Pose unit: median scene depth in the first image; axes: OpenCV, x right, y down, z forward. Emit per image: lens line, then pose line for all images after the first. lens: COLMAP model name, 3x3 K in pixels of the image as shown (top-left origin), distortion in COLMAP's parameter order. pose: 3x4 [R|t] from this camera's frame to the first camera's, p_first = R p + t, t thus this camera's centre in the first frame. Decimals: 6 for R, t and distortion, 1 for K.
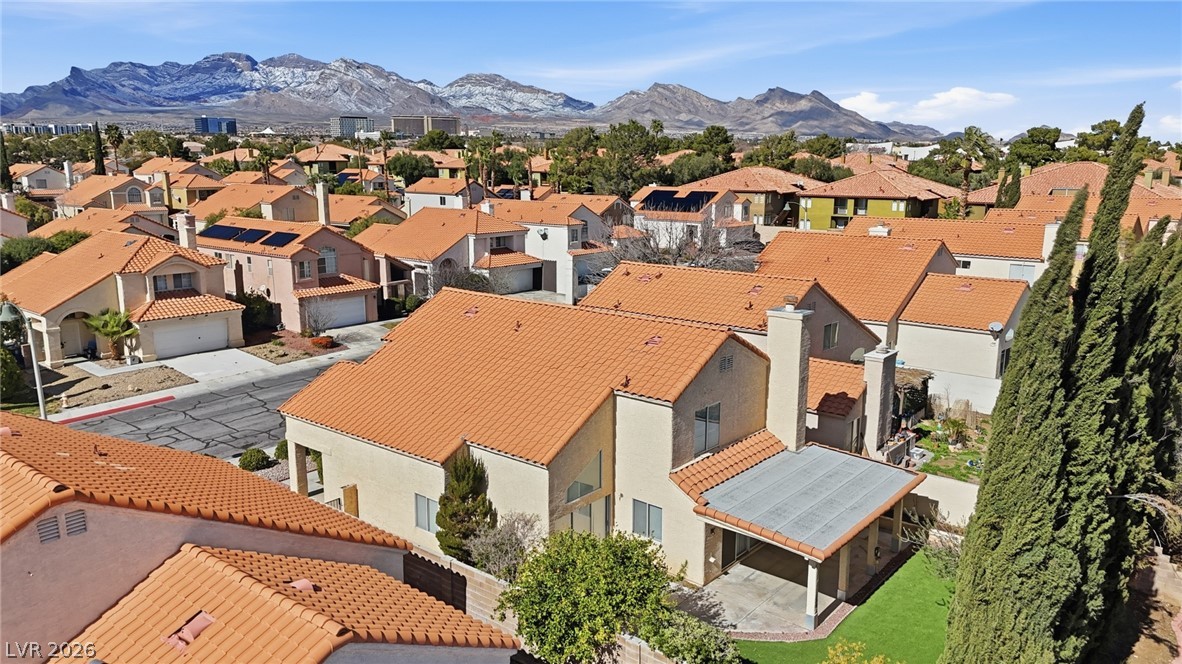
lens RADIAL K [[865.8, 0, 600.0], [0, 865.8, 332.0], [0, 0, 1]] dist [0.059139, -0.052024]
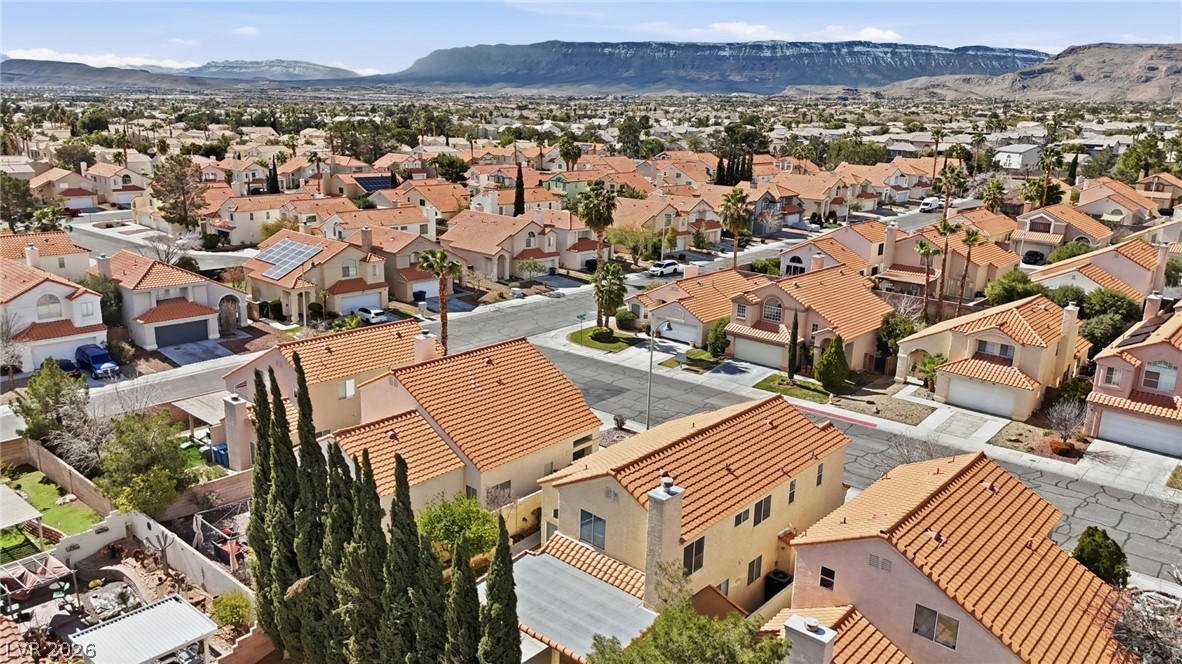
lens RADIAL K [[865.8, 0, 584.5], [0, 865.8, 327.9], [0, 0, 1]] dist [0.059139, -0.052024]
pose [[-0.033933, 0.246538, -0.968539, 0.646985], [-0.225781, 0.942153, 0.247732, -0.245375], [0.973587, 0.227084, 0.023694, 0.425004]]
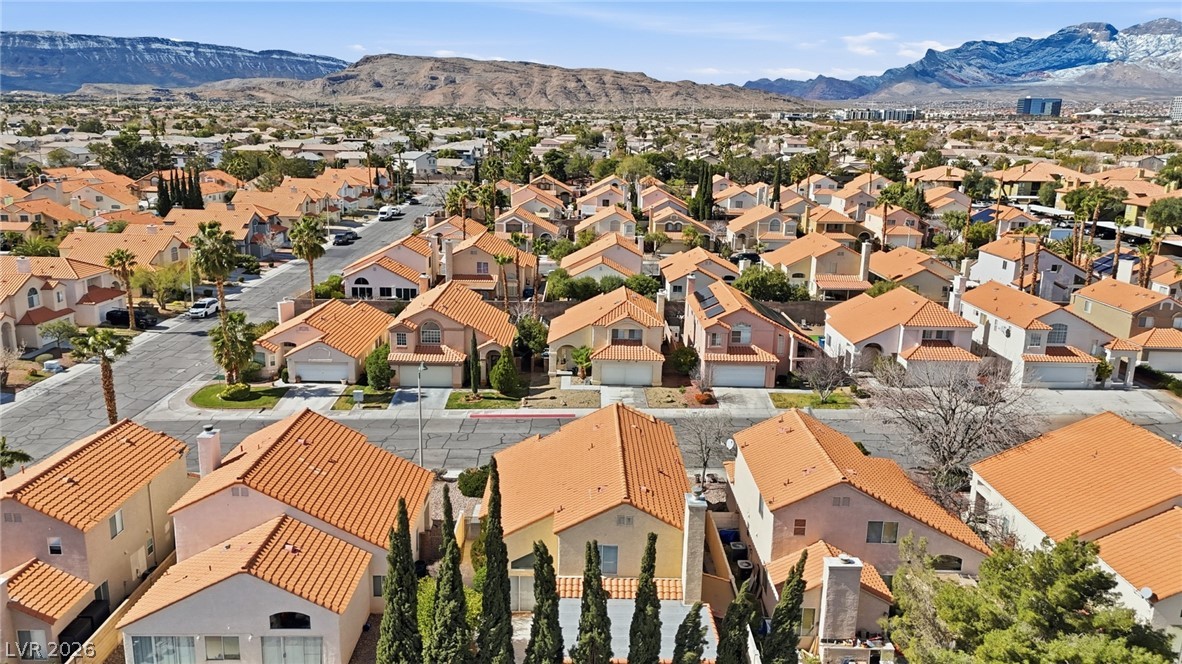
lens RADIAL K [[865.8, 0, 587.9], [0, 865.8, 336.8], [0, 0, 1]] dist [0.059139, -0.052024]
pose [[0.639272, 0.194715, -0.743920, 0.536428], [-0.172288, 0.979084, 0.108215, -0.194624], [0.749432, 0.058989, 0.659449, 0.001246]]
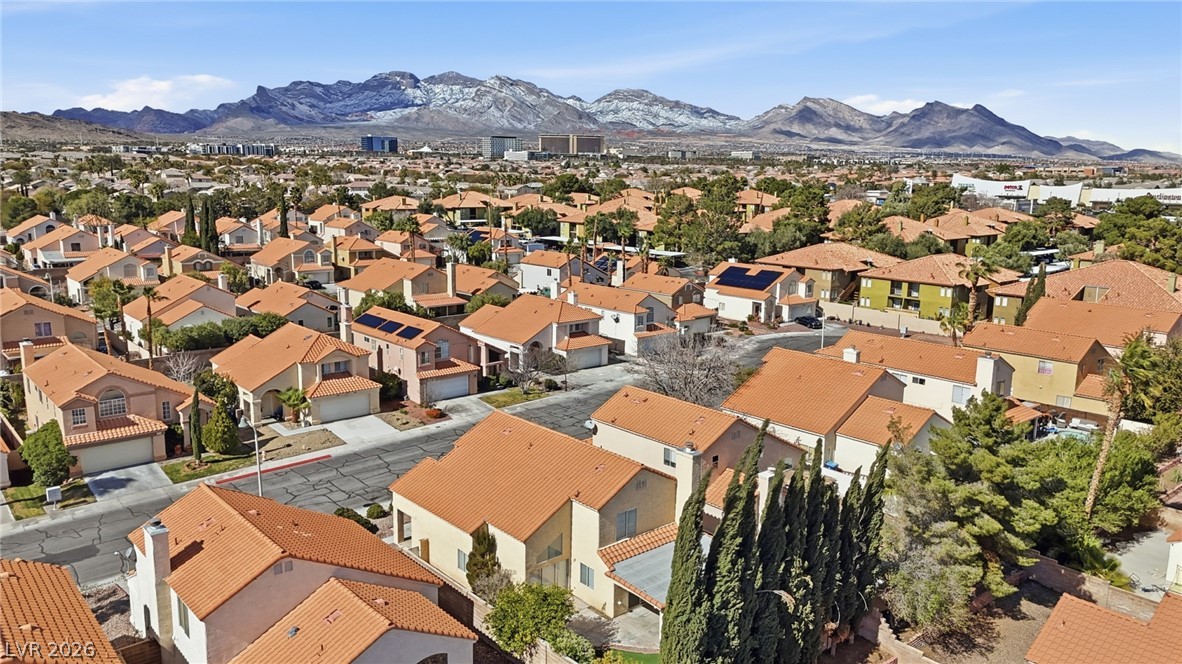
lens RADIAL K [[865.8, 0, 598.4], [0, 865.8, 333.8], [0, 0, 1]] dist [0.059139, -0.052024]
pose [[0.986620, 0.040106, -0.158024, 0.153545], [-0.042326, 0.999047, -0.010704, -0.112868], [0.157444, 0.017249, 0.987377, -0.322947]]
